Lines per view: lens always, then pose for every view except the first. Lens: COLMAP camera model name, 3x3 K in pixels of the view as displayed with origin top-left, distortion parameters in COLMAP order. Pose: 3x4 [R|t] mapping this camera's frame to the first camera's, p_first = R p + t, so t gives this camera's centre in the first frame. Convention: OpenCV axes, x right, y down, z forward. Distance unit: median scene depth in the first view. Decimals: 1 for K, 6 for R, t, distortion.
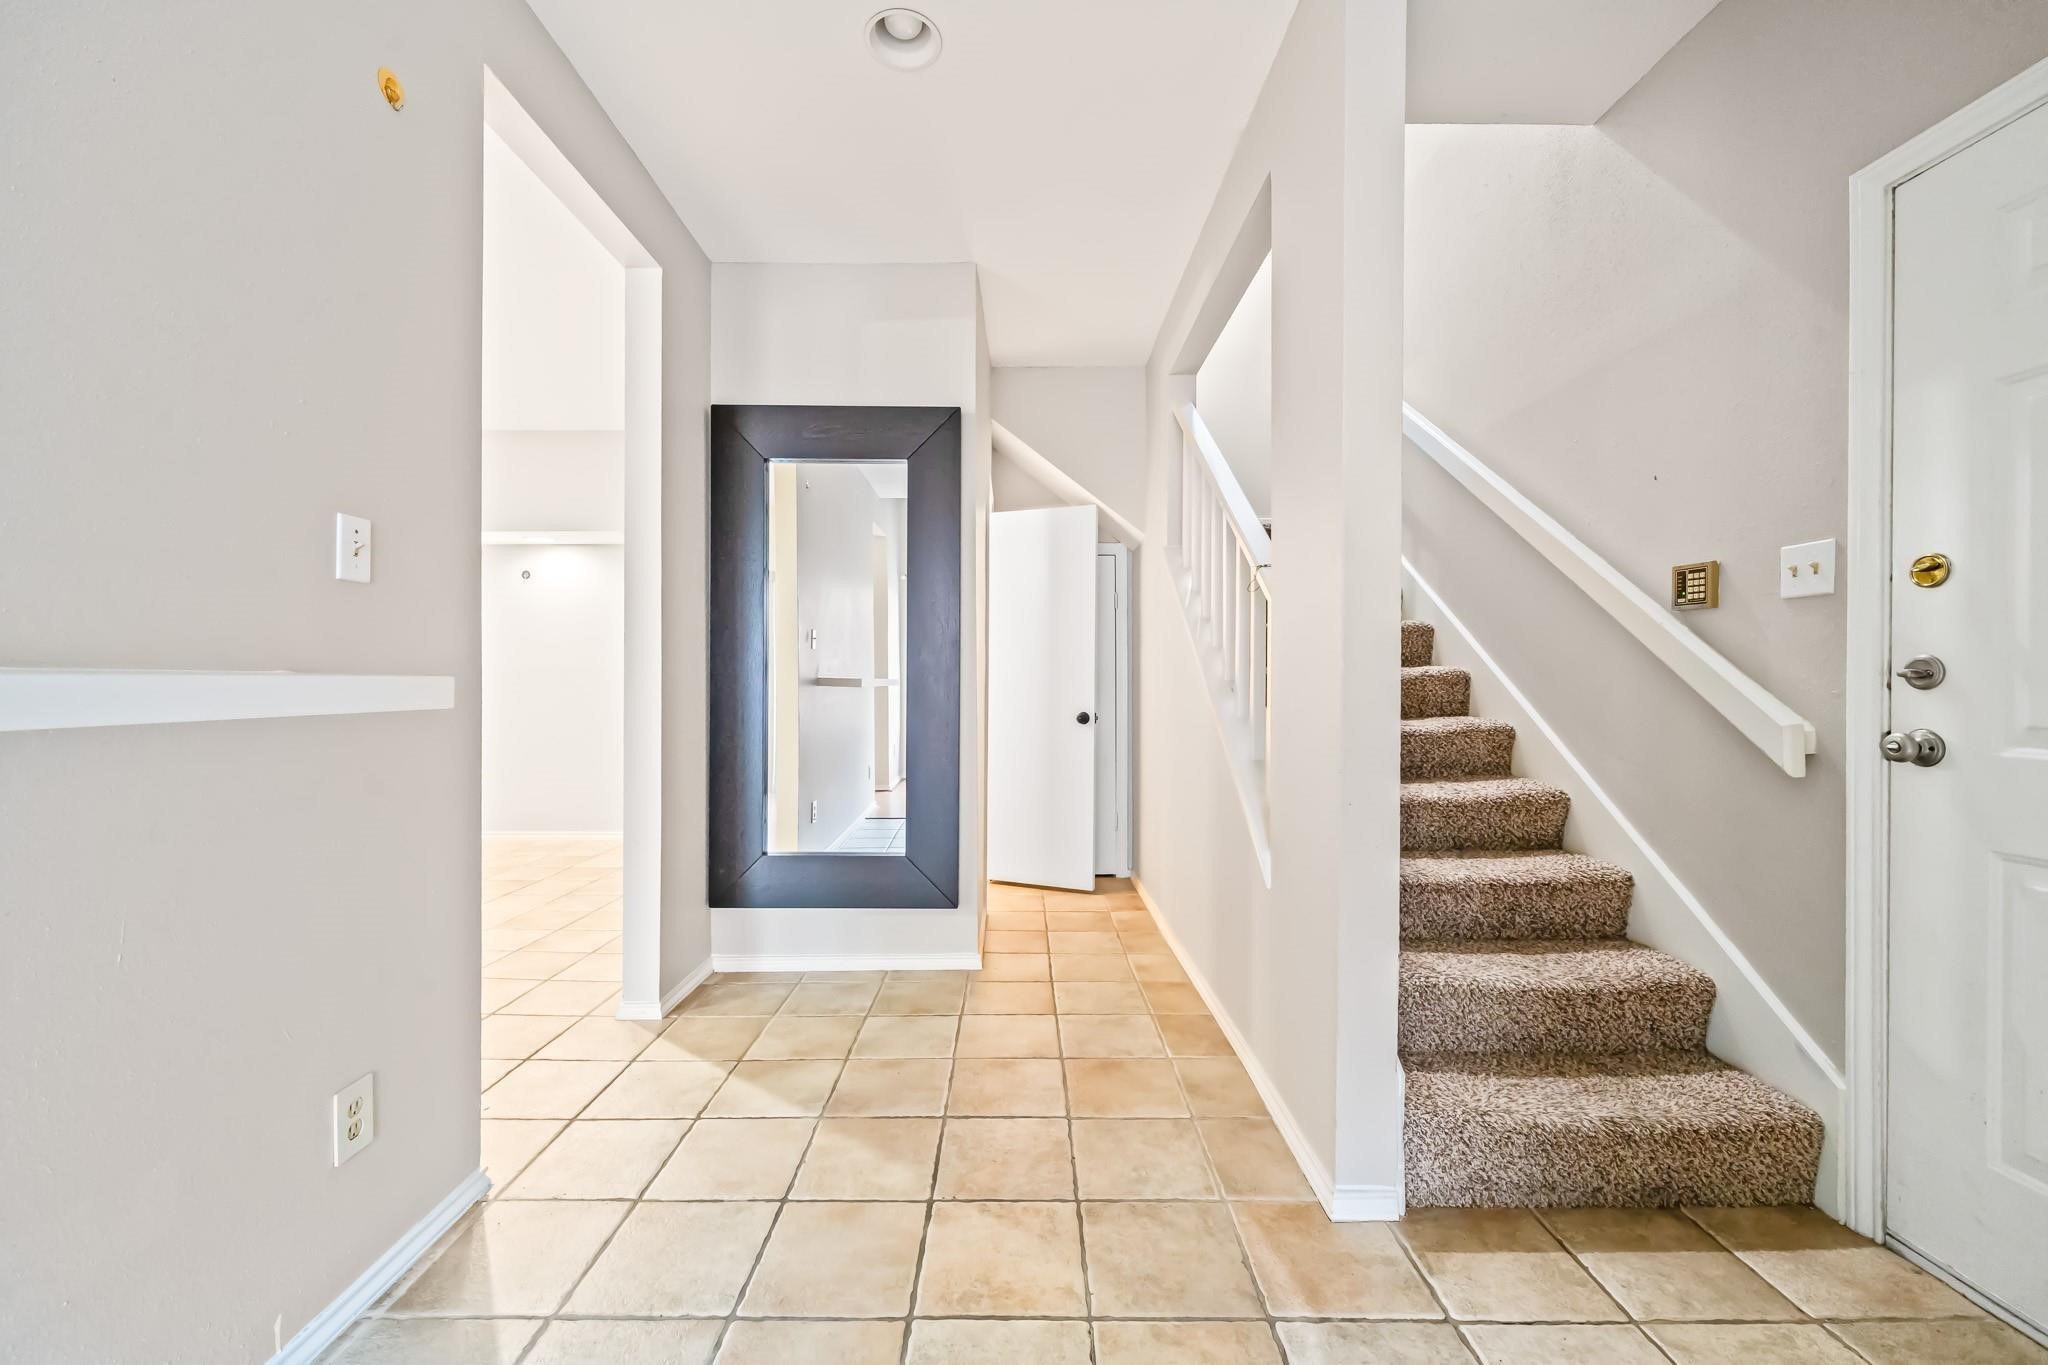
lens RADIAL K [[796.7, 0, 1013.3], [0, 796.7, 675.8], [0, 0, 1]] dist [-0.002588, 0.000091]
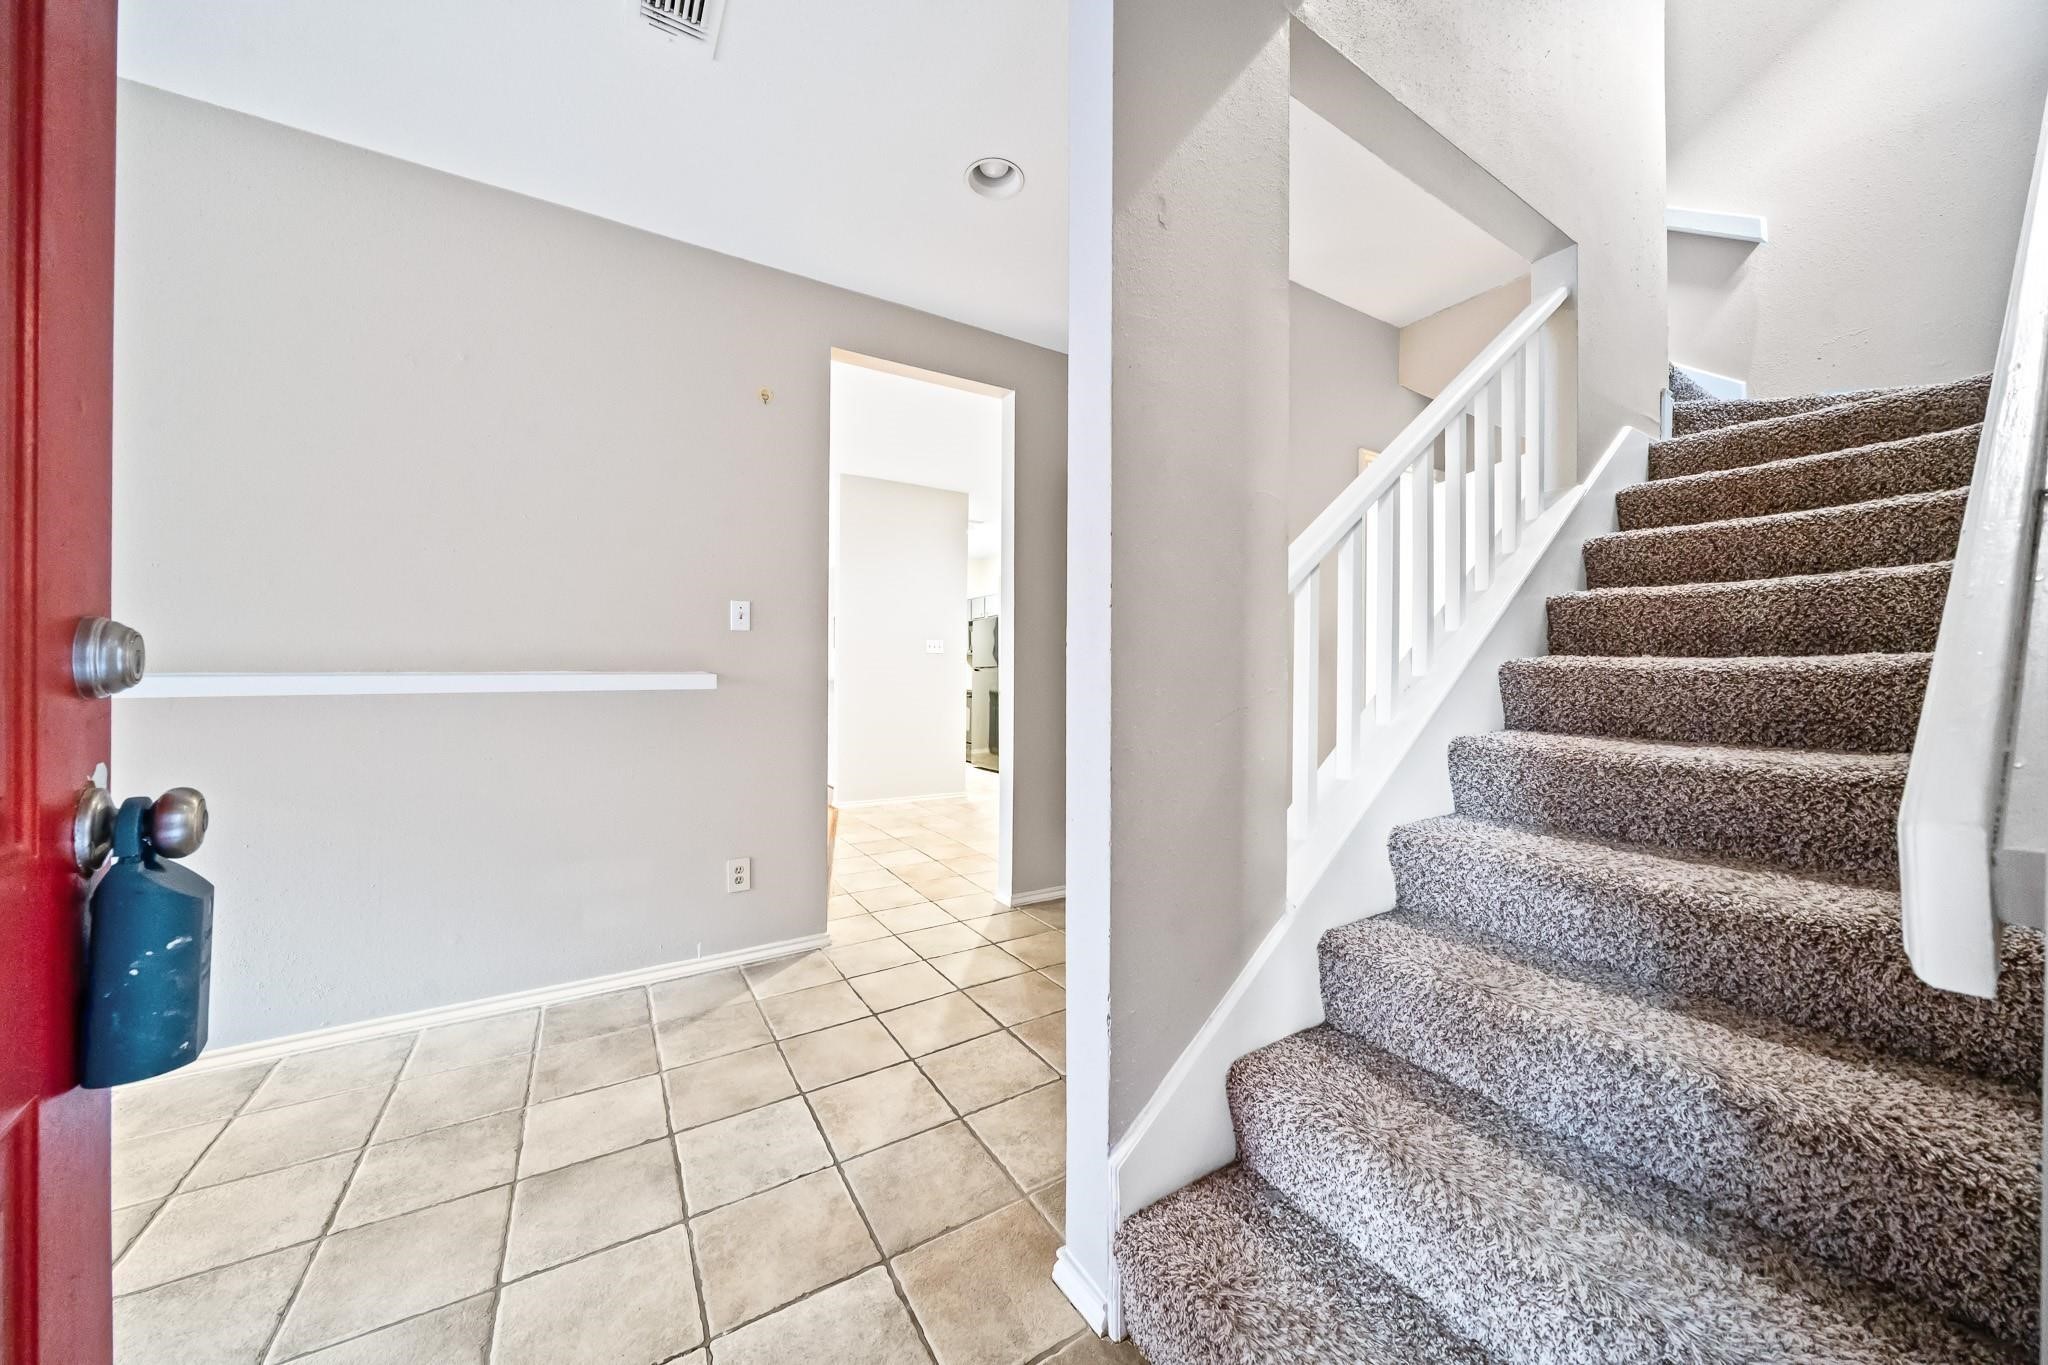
lens RADIAL K [[697.0, 0, 1021.2], [0, 697.0, 672.5], [0, 0, 1]] dist [-0.005236, 0.000264]
pose [[0.524907, -0.004672, -0.851147, 0.632460], [0.007849, 0.999969, -0.000649, 0.002383], [0.851123, -0.006340, 0.524928, 0.339778]]
